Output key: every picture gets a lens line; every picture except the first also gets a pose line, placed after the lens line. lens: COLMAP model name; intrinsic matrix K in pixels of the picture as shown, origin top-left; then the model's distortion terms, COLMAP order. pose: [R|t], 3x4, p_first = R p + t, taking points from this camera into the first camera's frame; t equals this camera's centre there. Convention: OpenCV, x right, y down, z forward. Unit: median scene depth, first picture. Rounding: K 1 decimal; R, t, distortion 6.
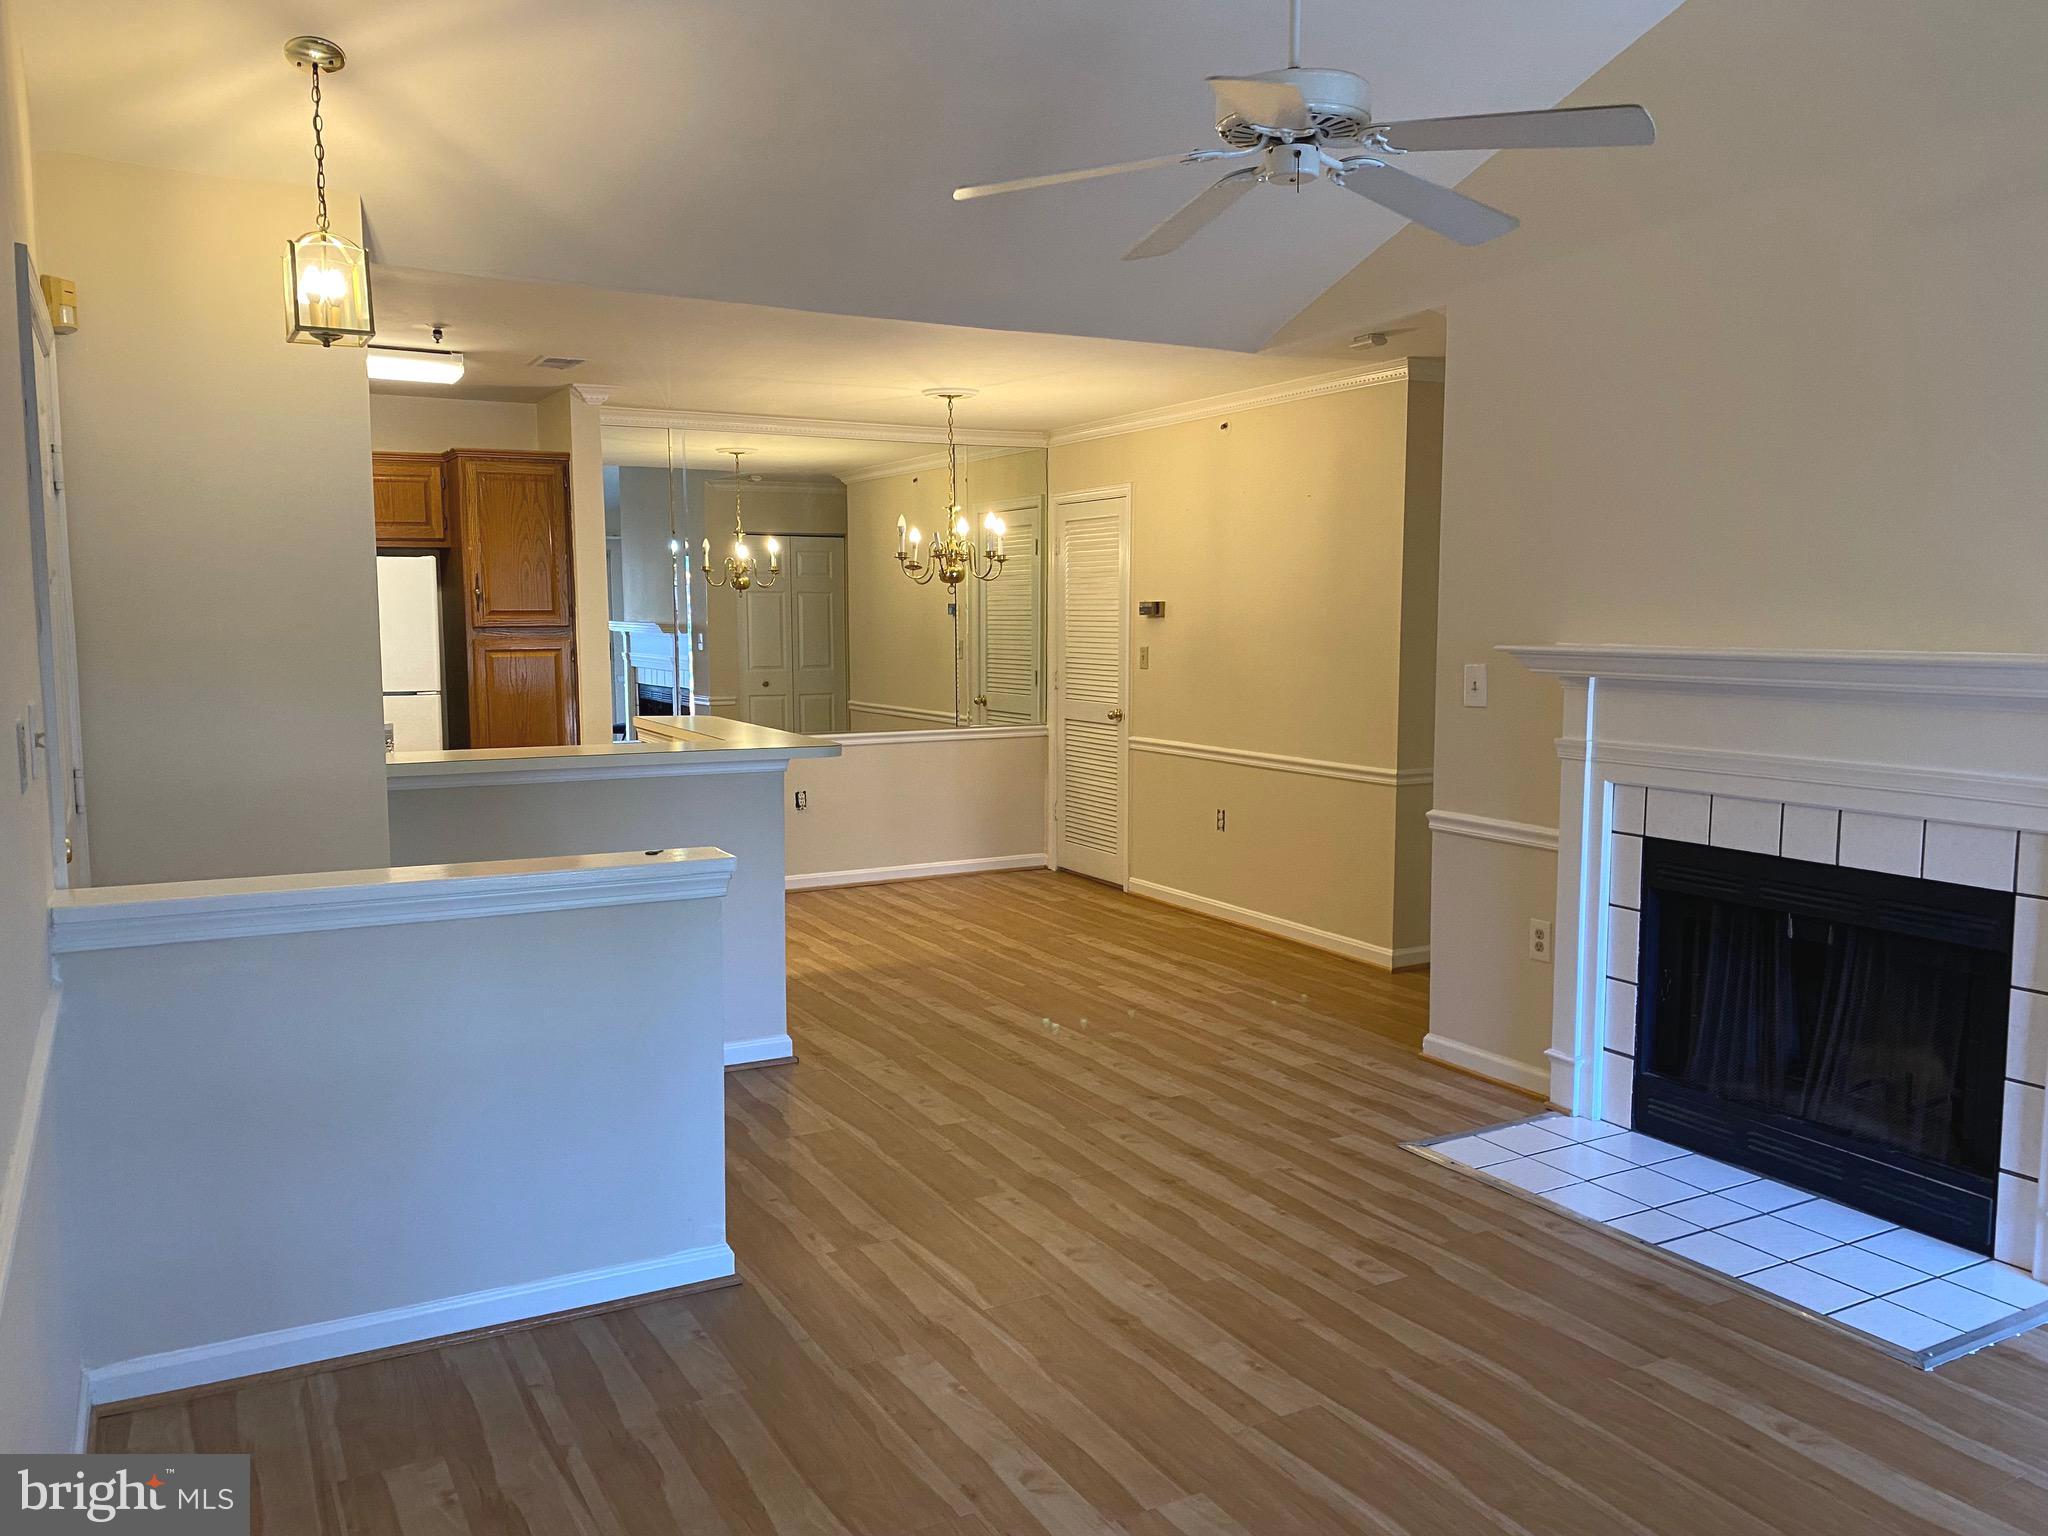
lens RADIAL K [[1550.8, 0, 1024.0], [0, 1550.8, 768.0], [0, 0, 1]] dist [0.046366, -0.044296]
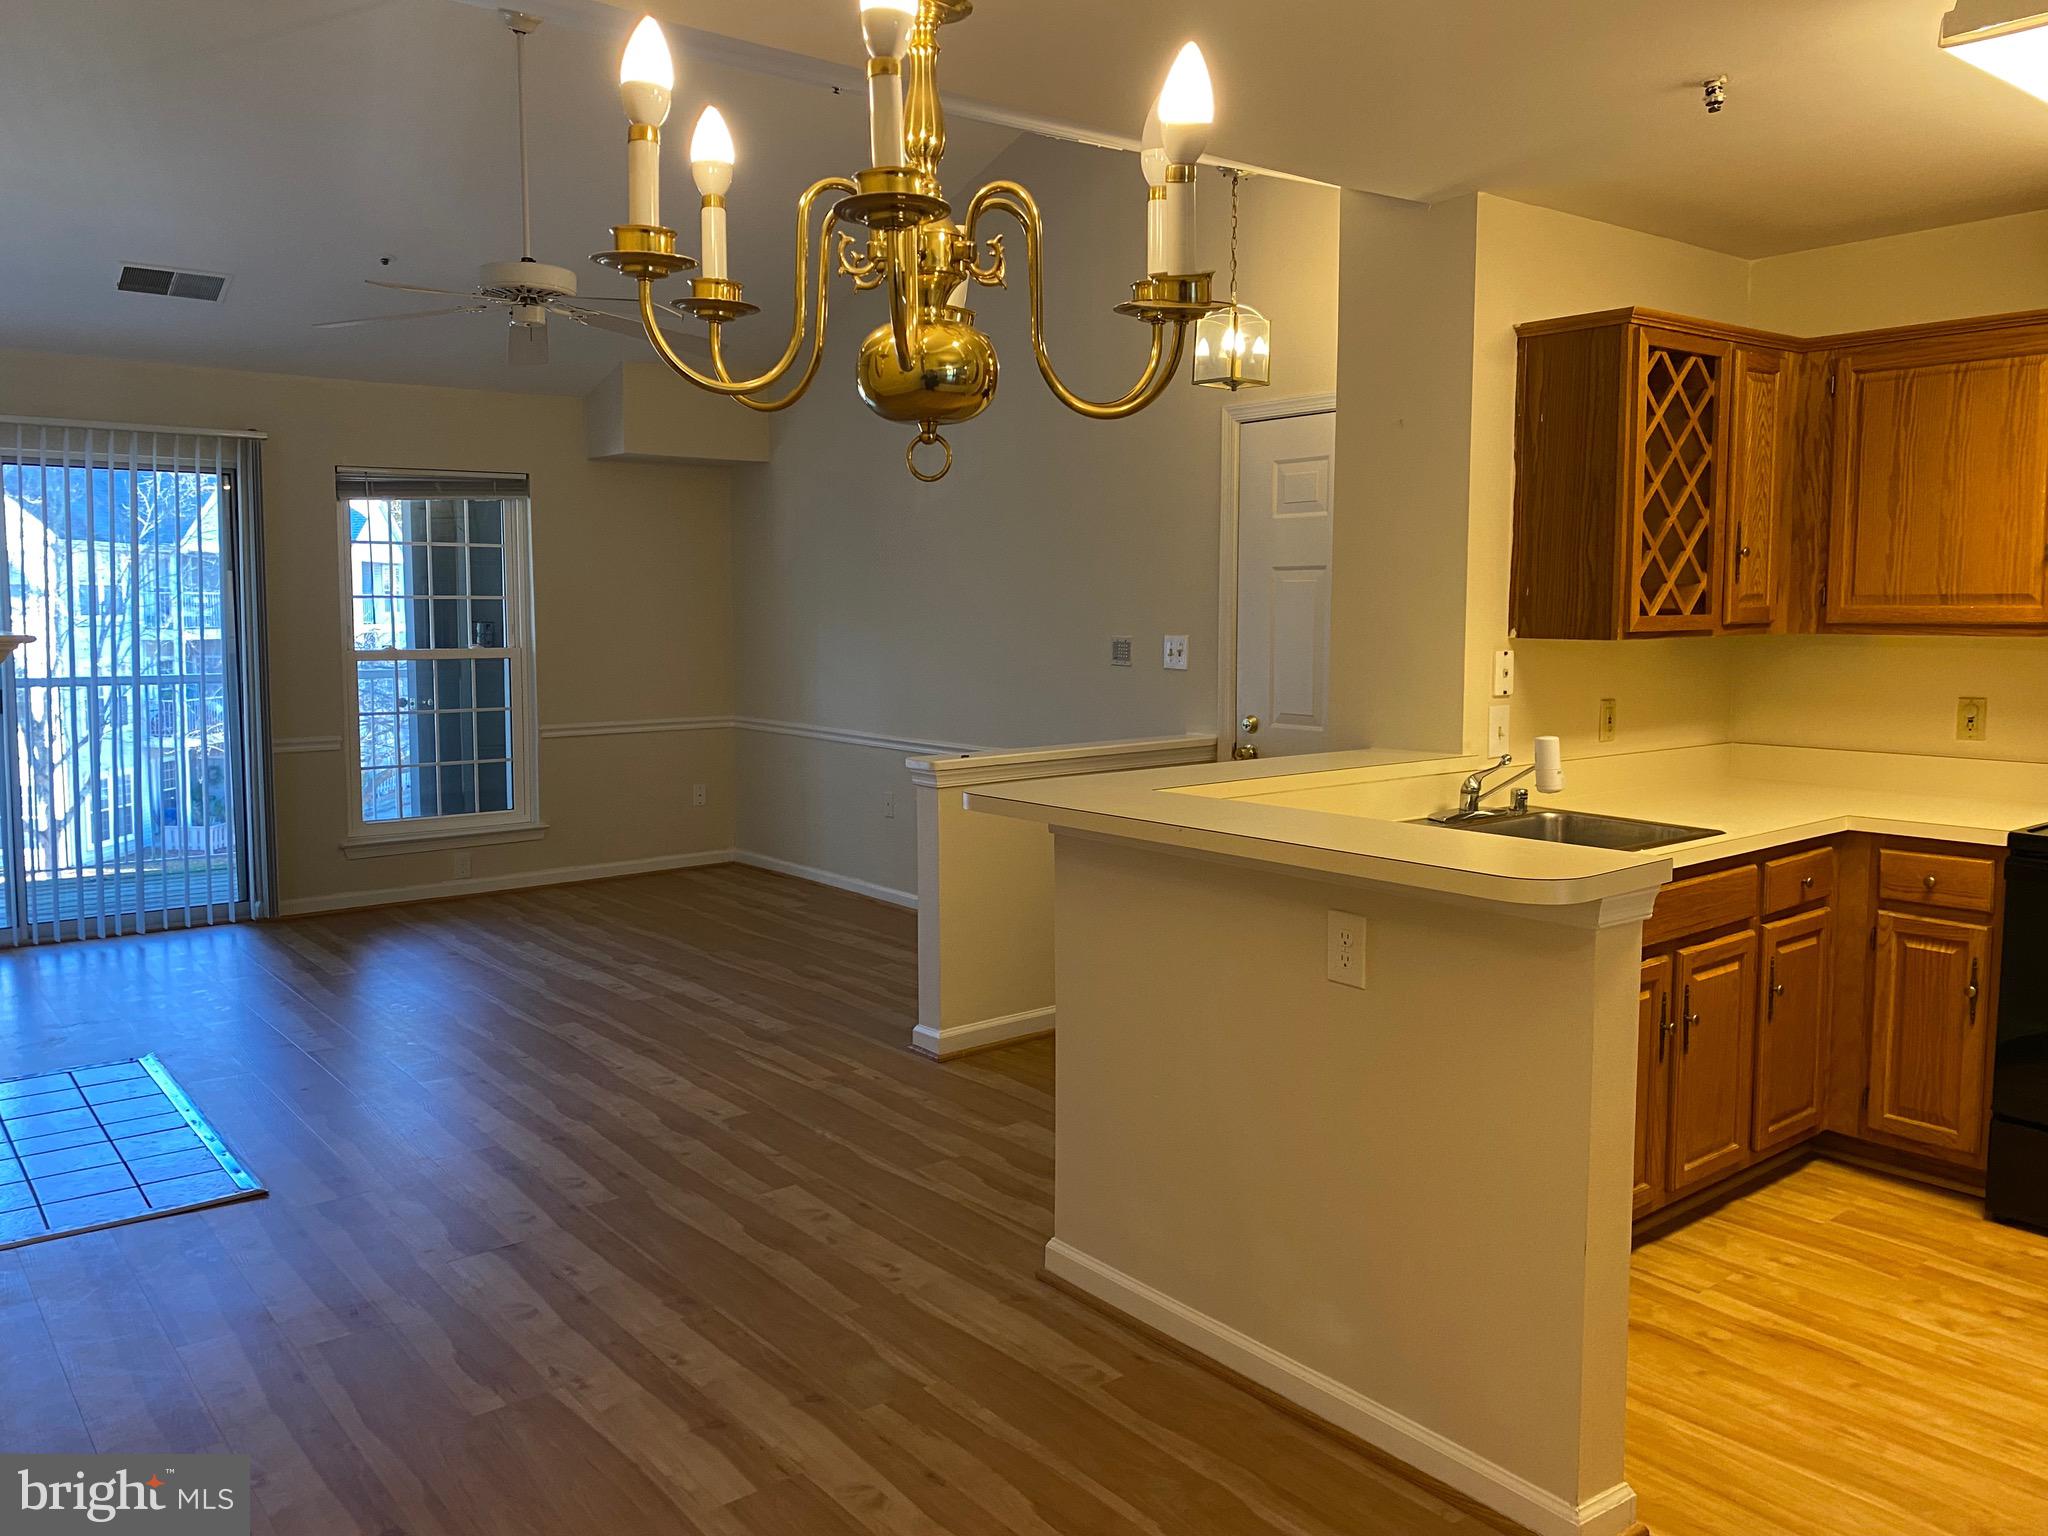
lens RADIAL K [[1550.8, 0, 1024.0], [0, 1550.8, 768.0], [0, 0, 1]] dist [0.046366, -0.044296]
pose [[-0.986350, 0.019573, -0.163497, -0.037576], [-0.014152, 0.979160, 0.202595, -0.154899], [0.164056, 0.202144, -0.965517, 1.607277]]
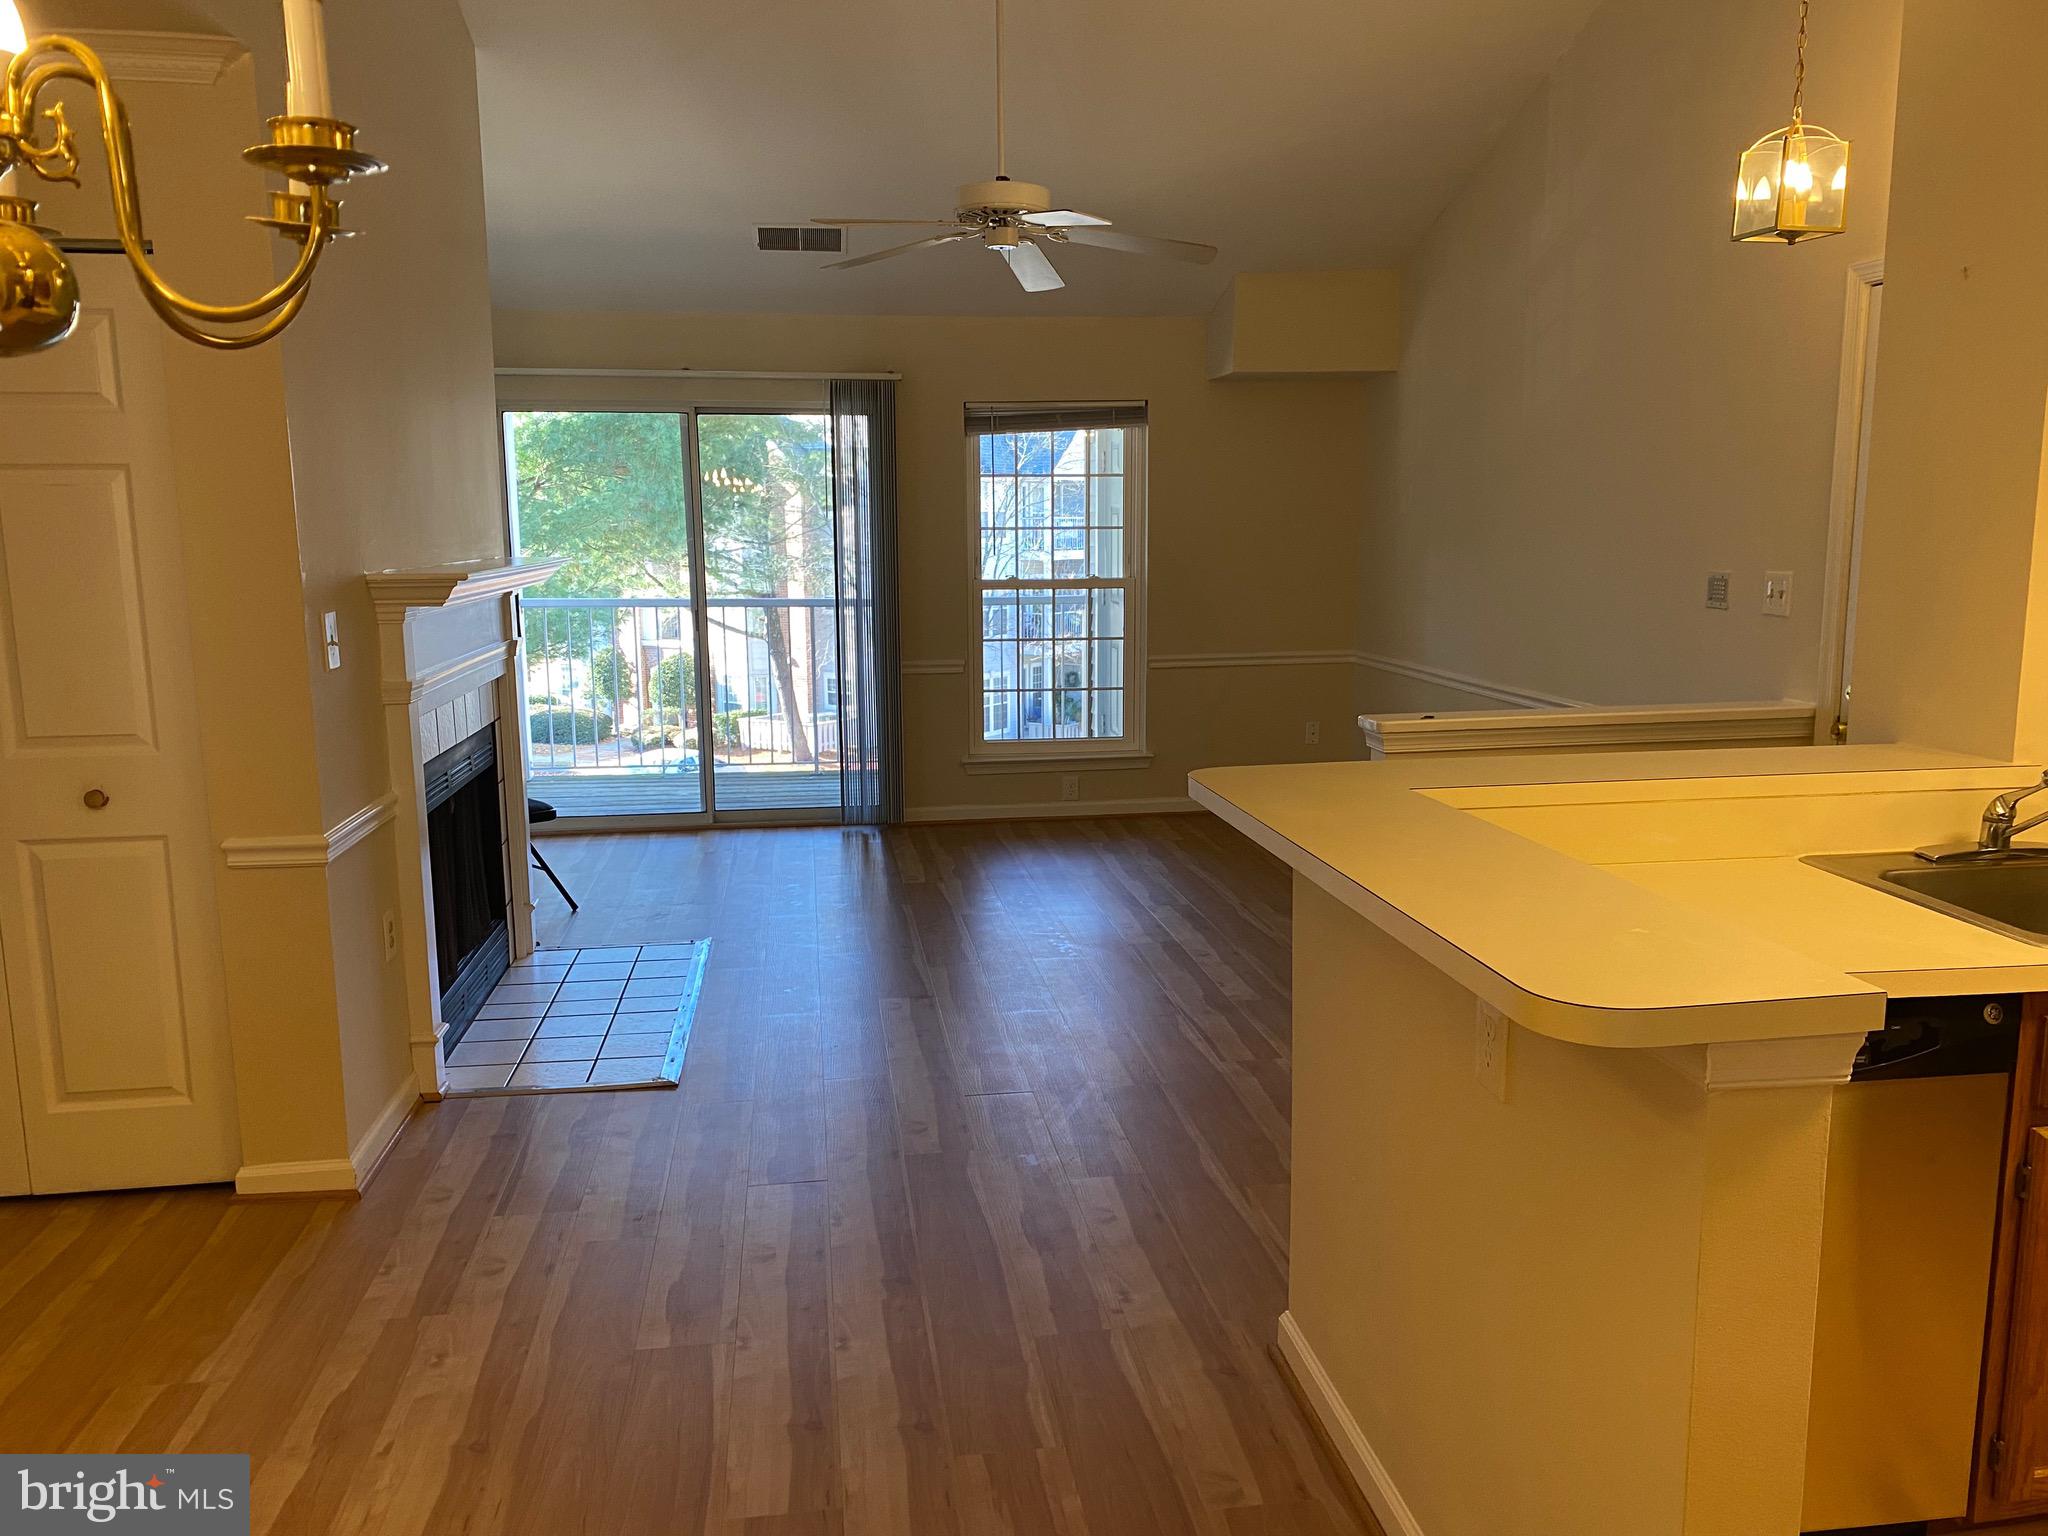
lens RADIAL K [[1556.8, 0, 1023.5], [0, 1556.8, 793.0], [0, 0, 1]] dist [0.044154, -0.044504]
pose [[-0.934062, -0.051727, 0.353345, -0.252662], [0.044954, 0.964551, 0.260039, -0.151460], [-0.354271, 0.258777, -0.898625, 1.495442]]
